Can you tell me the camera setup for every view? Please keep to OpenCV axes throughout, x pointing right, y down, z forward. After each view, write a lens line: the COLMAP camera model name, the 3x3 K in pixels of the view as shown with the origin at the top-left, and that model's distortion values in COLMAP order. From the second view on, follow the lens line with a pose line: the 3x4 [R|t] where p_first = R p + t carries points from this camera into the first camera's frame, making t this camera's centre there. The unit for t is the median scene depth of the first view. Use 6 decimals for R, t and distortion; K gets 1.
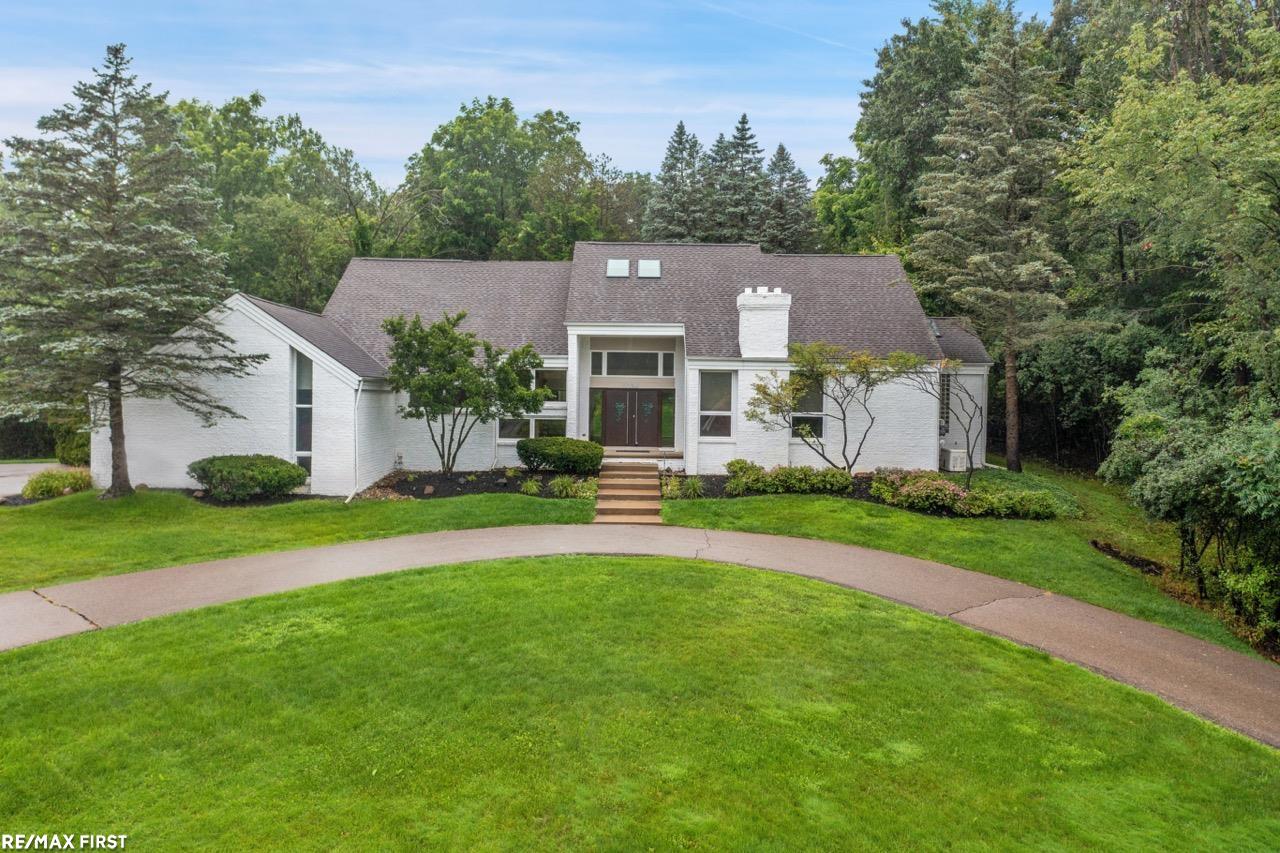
lens RADIAL K [[1023.2, 0, 640.0], [0, 1023.2, 426.5], [0, 0, 1]] dist [0.001059, 0.003053]
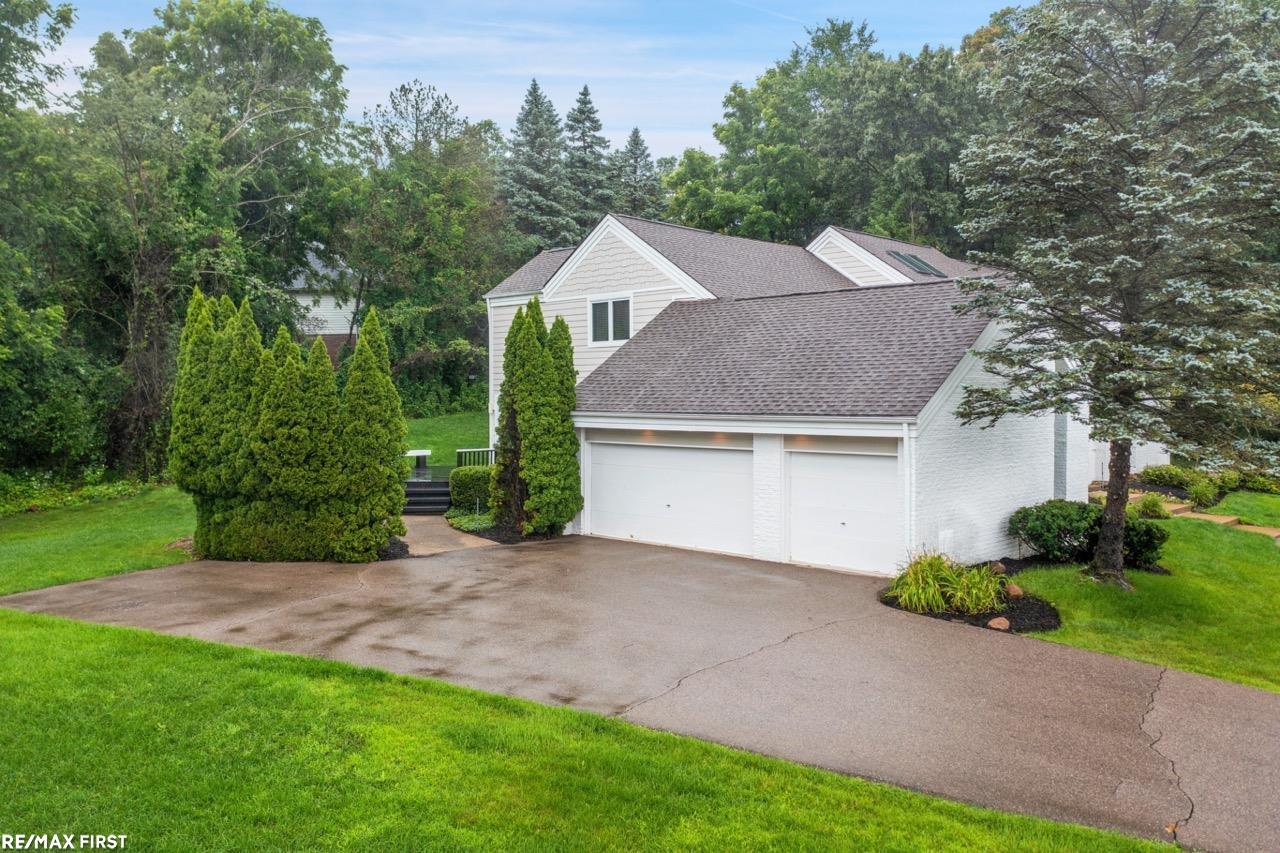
lens RADIAL K [[1023.2, 0, 640.0], [0, 1023.2, 426.5], [0, 0, 1]] dist [0.001059, 0.003053]
pose [[0.708369, -0.036166, 0.704915, -0.935214], [0.030247, 0.999324, 0.020876, -0.041400], [-0.705194, 0.006533, 0.708984, 0.605643]]
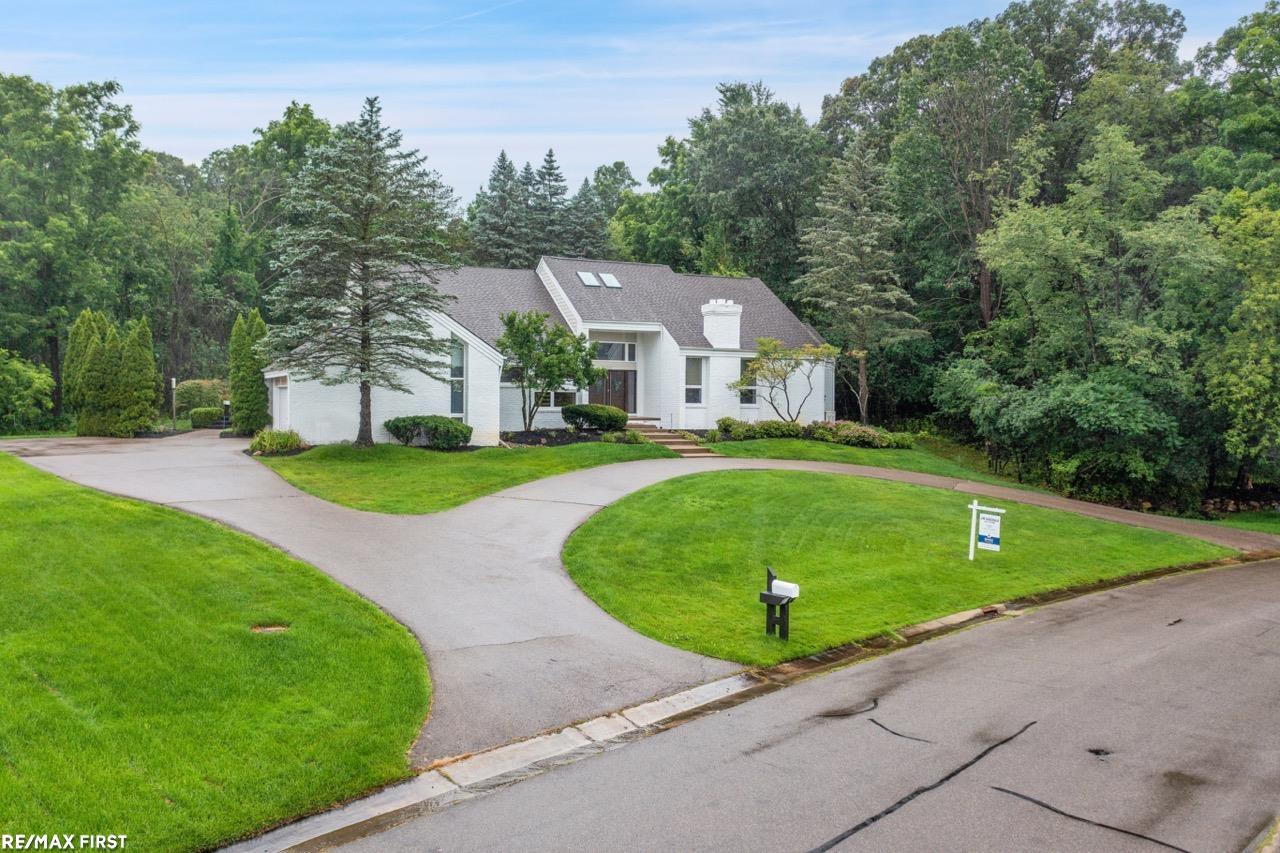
lens RADIAL K [[1023.2, 0, 640.0], [0, 1023.2, 426.5], [0, 0, 1]] dist [0.001059, 0.003053]
pose [[0.900724, -0.015840, 0.434102, -0.612992], [0.014867, 0.999874, 0.005636, 0.033268], [-0.434137, 0.001377, 0.900846, -0.250062]]
